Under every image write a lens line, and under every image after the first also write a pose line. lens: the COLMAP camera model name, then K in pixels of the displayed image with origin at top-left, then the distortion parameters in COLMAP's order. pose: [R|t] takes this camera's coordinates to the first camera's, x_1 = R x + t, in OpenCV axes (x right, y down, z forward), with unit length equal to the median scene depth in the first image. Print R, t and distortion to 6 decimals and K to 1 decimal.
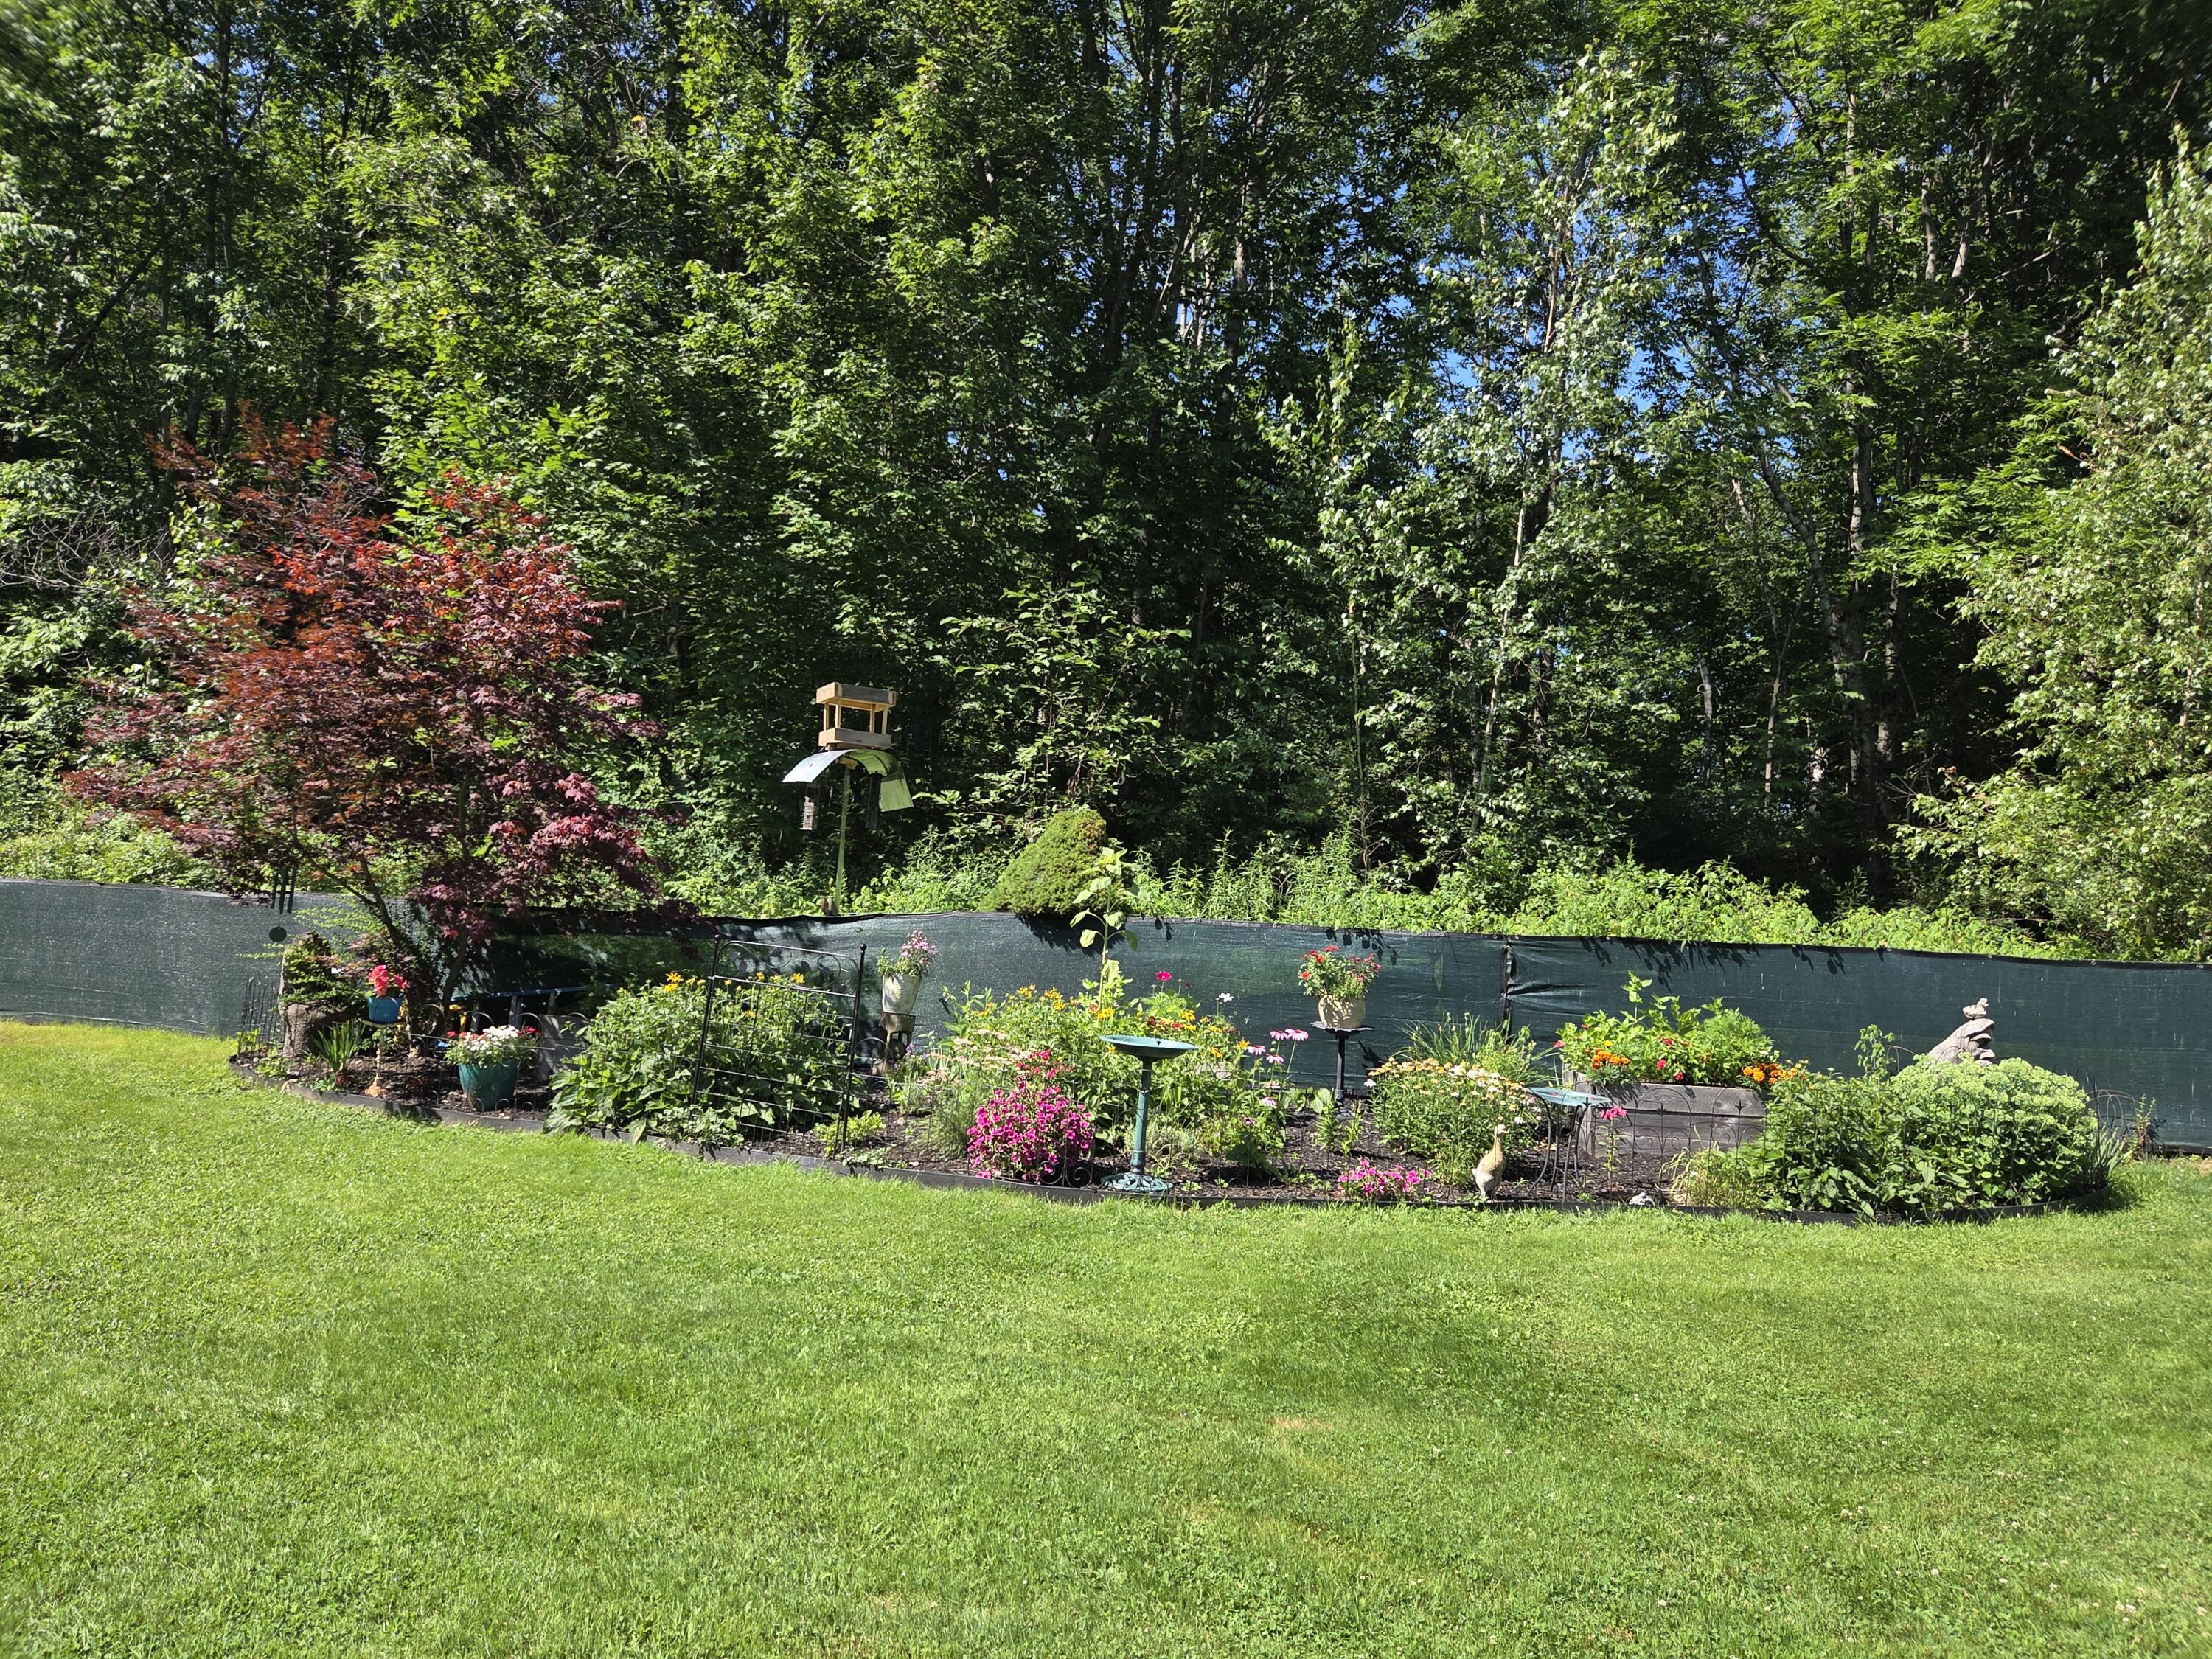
lens RADIAL K [[1520.5, 0, 1103.8], [0, 1520.5, 821.8], [0, 0, 1]] dist [0.087327, -0.083459]
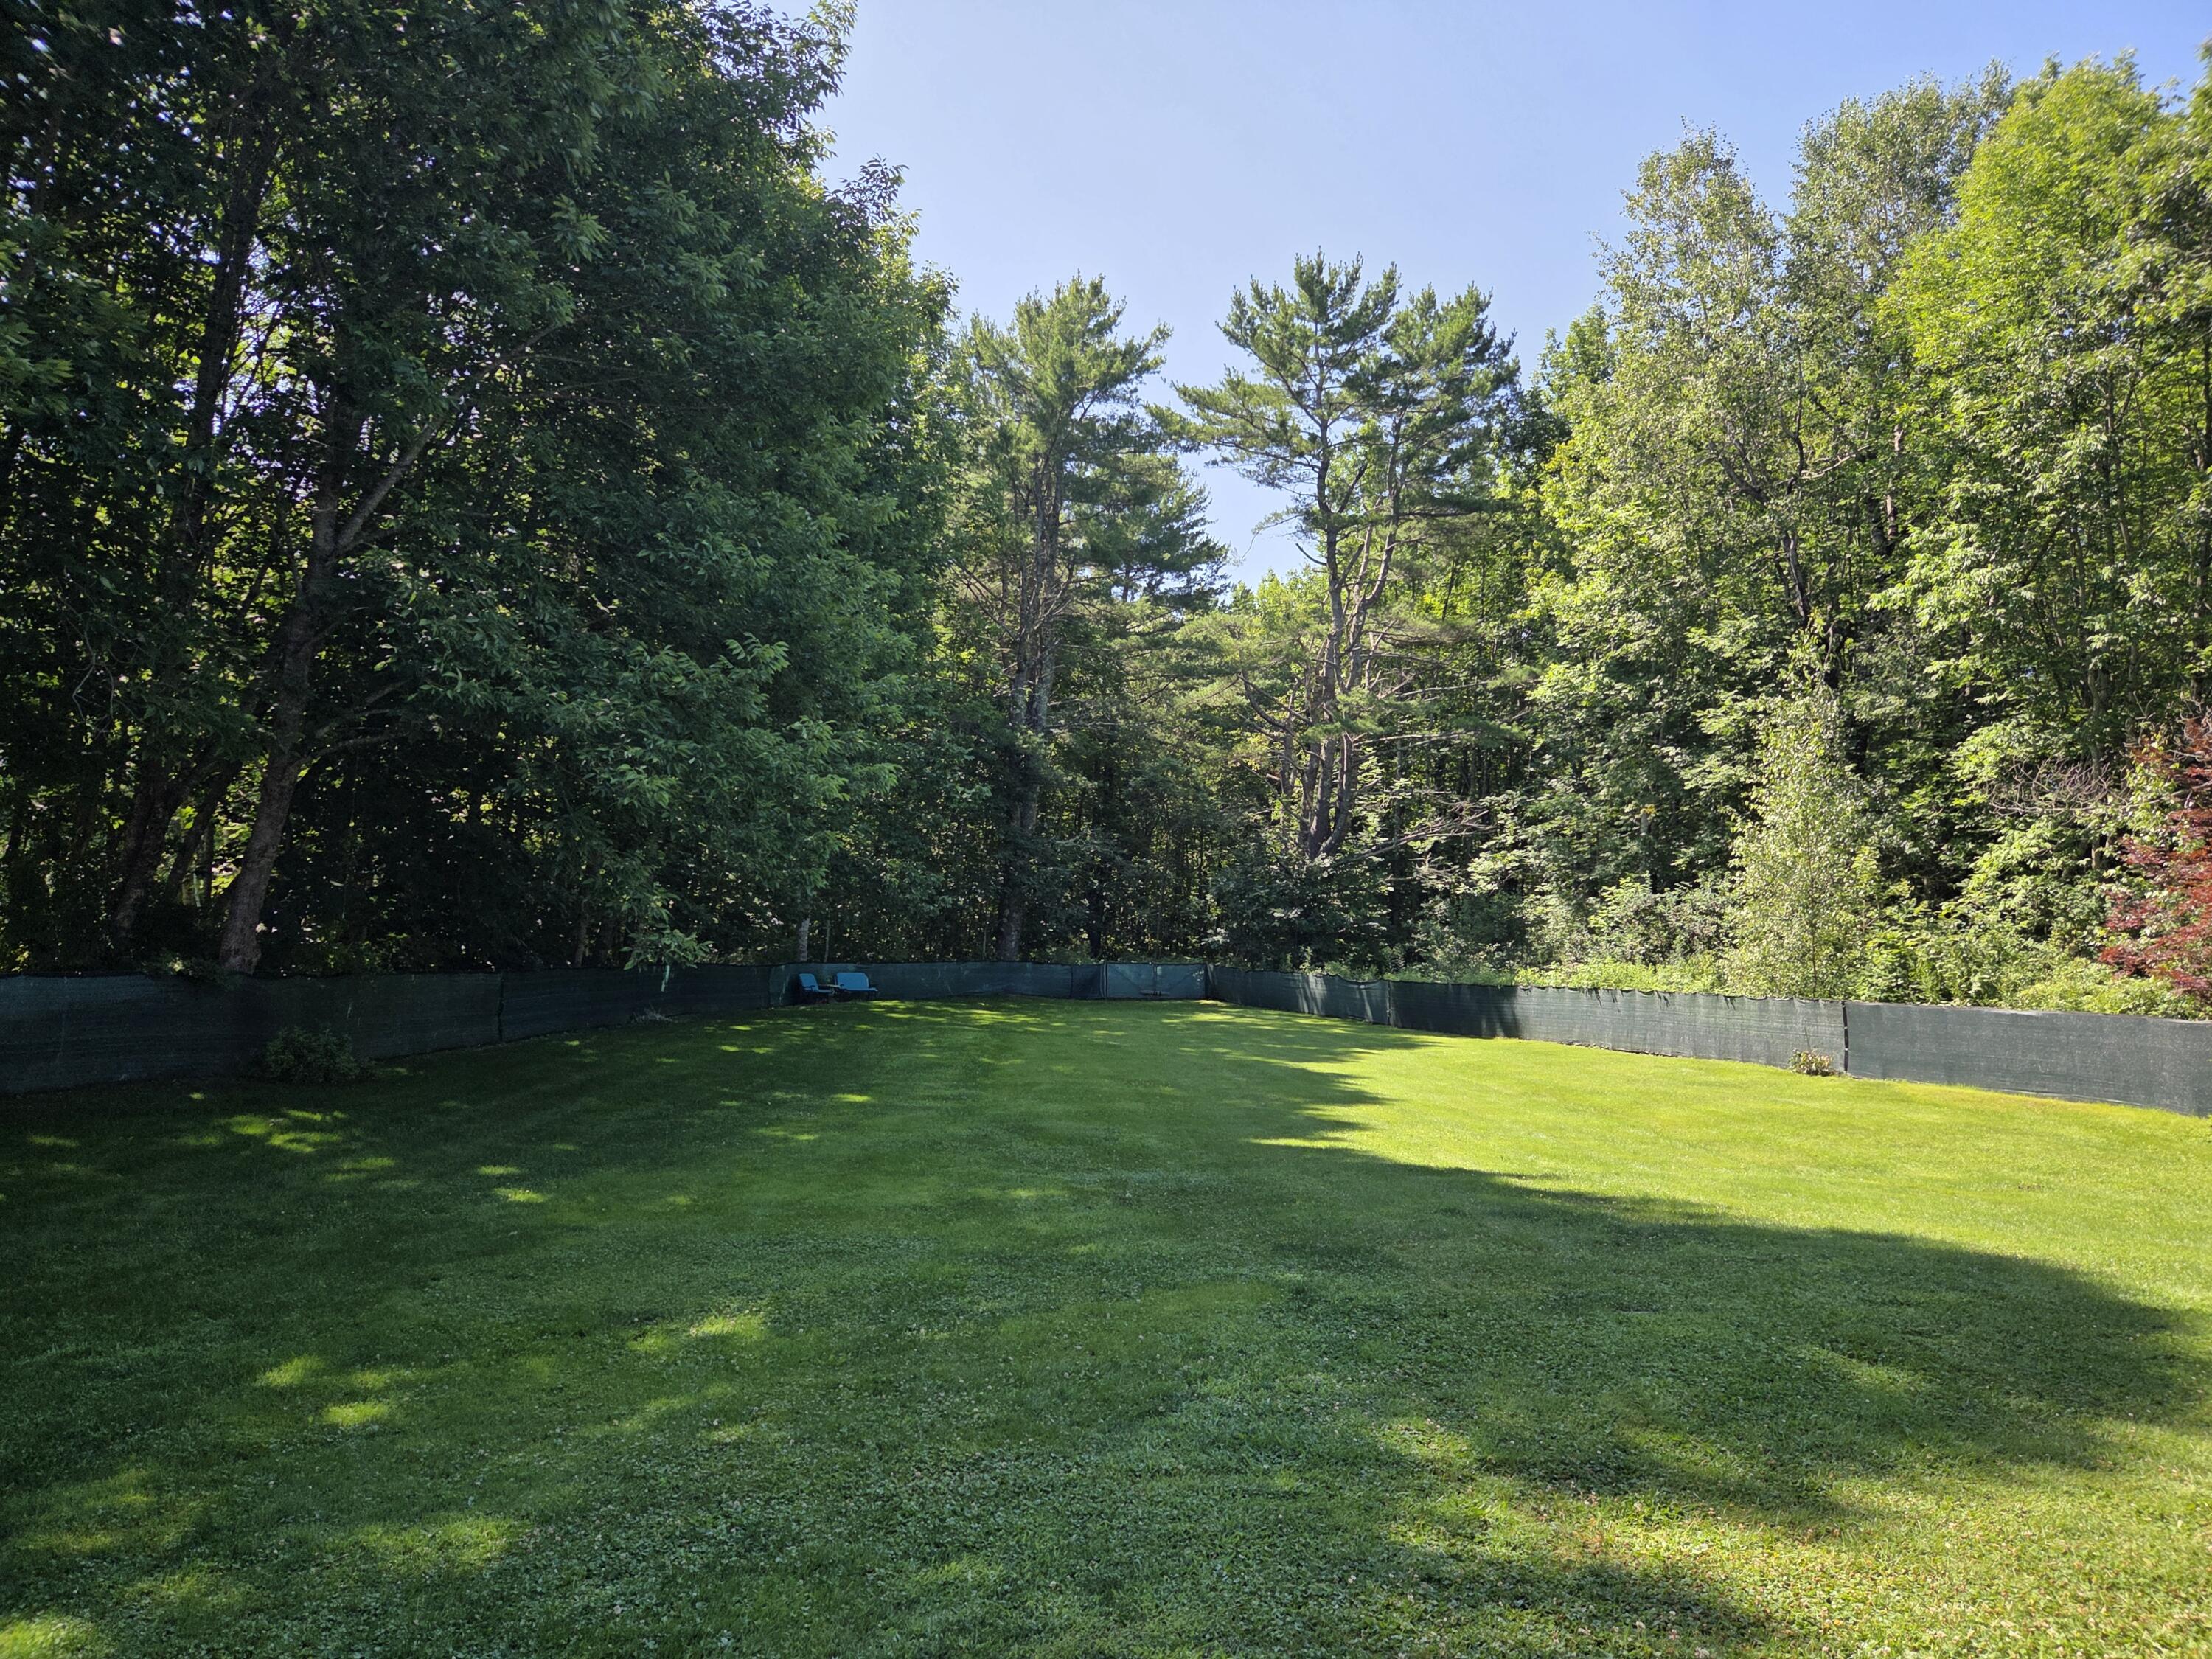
lens RADIAL K [[1520.5, 0, 1103.8], [0, 1520.5, 821.8], [0, 0, 1]] dist [0.087327, -0.083459]
pose [[0.460849, -0.104912, -0.881256, 0.192196], [0.026393, 0.994169, -0.104553, -0.010189], [0.887086, 0.024924, 0.460930, -0.413744]]
